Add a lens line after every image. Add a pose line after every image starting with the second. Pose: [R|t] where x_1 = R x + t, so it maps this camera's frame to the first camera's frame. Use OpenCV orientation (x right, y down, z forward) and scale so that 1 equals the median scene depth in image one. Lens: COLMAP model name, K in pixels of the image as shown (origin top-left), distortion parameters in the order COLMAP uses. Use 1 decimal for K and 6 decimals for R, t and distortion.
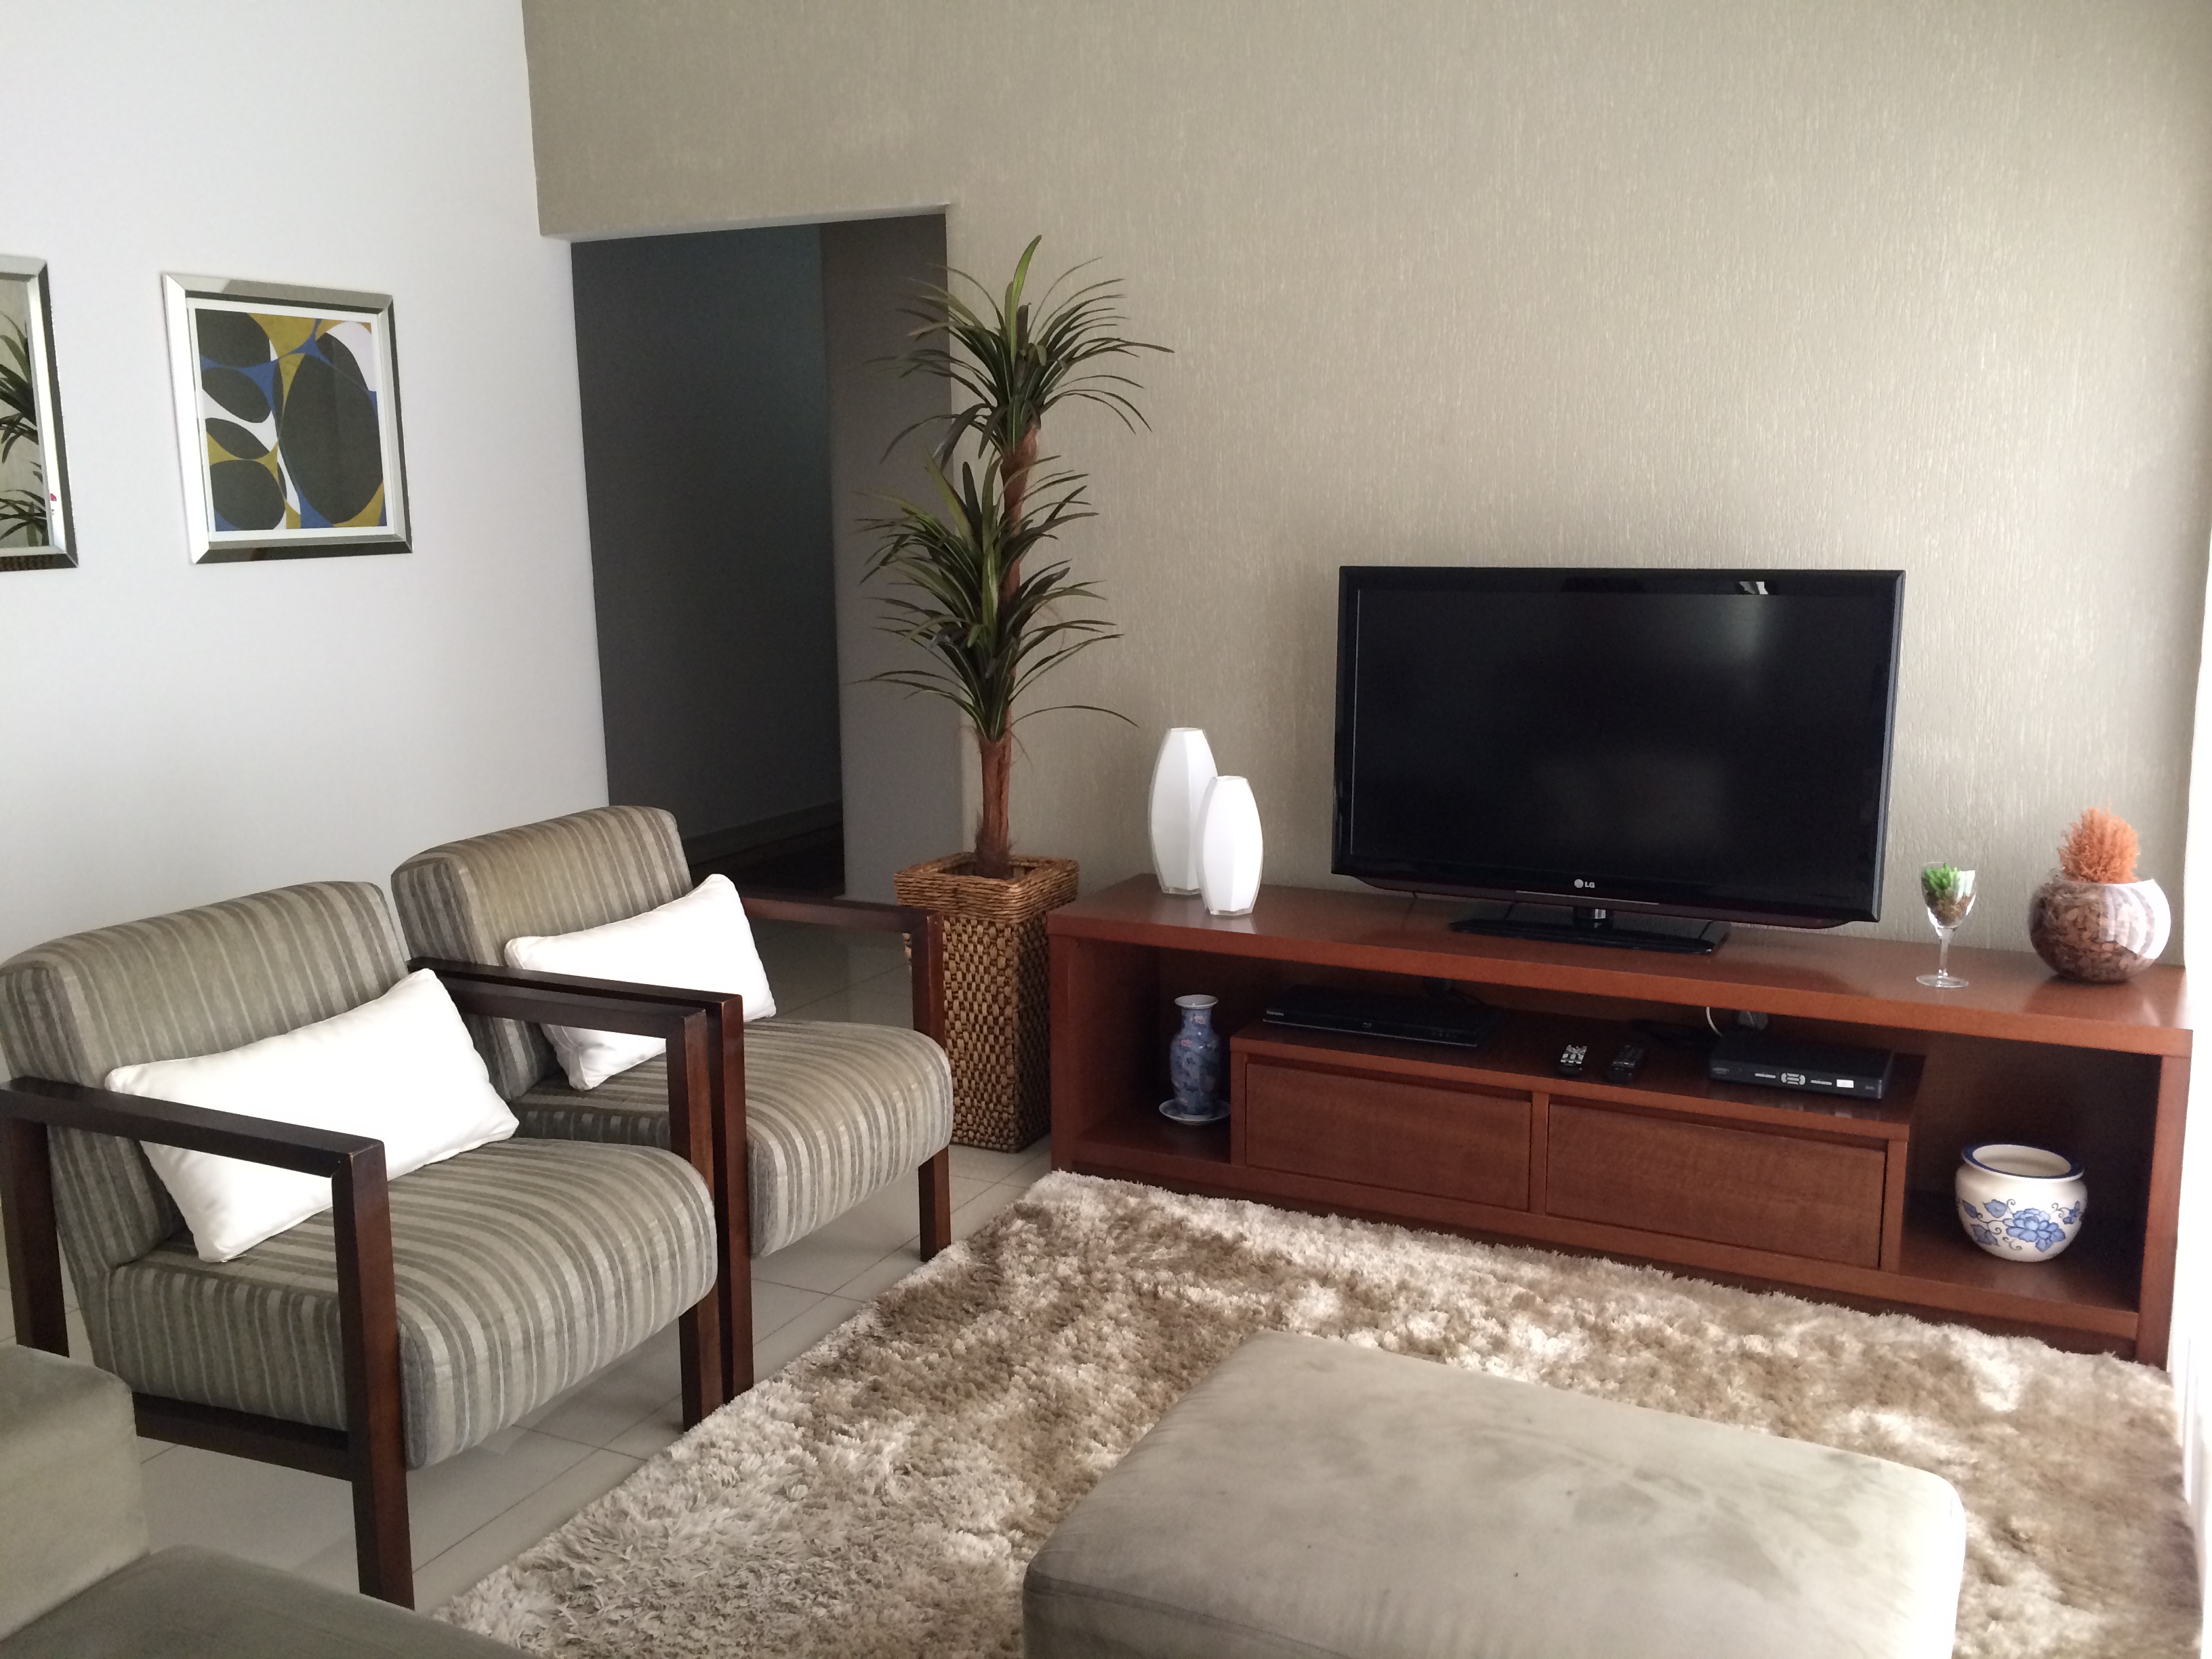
lens RADIAL K [[1915.5, 0, 1106.0], [0, 1915.5, 829.5], [0, 0, 1]] dist [0.113025, -0.152684]
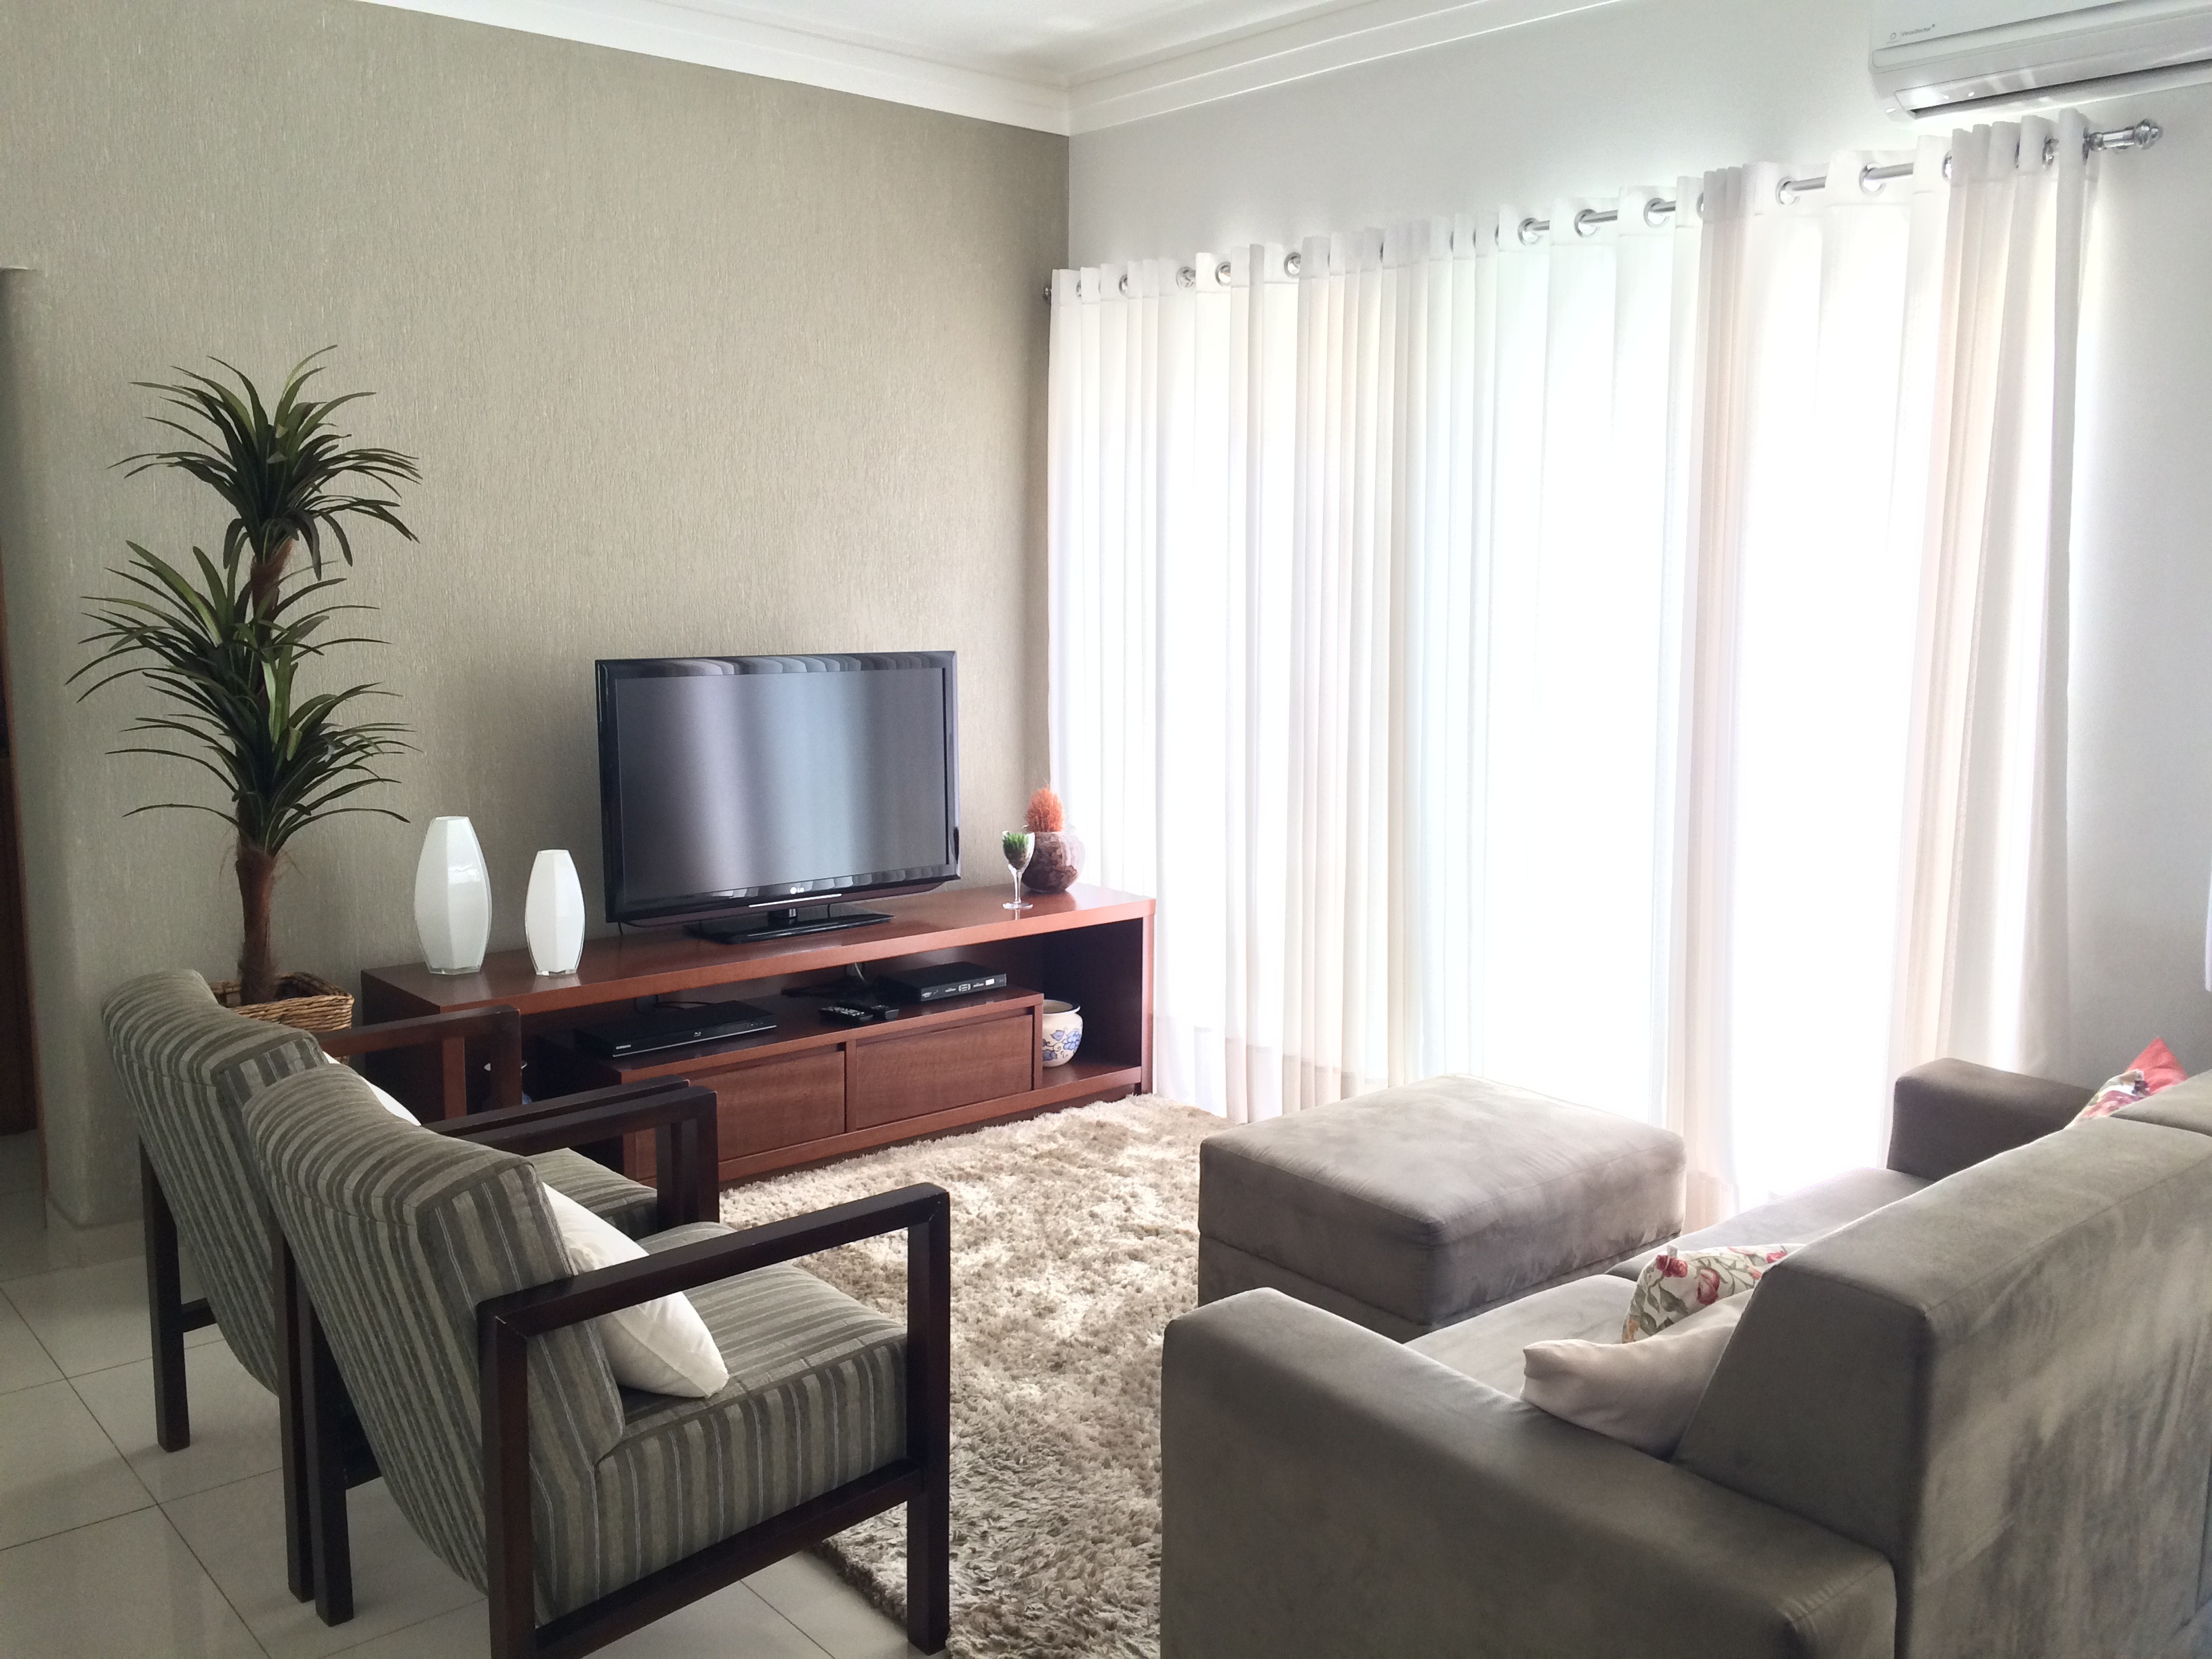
lens RADIAL K [[1875.4, 0, 1106.0], [0, 1875.4, 829.5], [0, 0, 1]] dist [-0.008276, -0.004530]
pose [[0.363898, -0.111019, 0.924799, -0.946745], [0.150466, 0.986837, 0.059260, -0.062938], [-0.919205, 0.117587, 0.375813, 0.340833]]
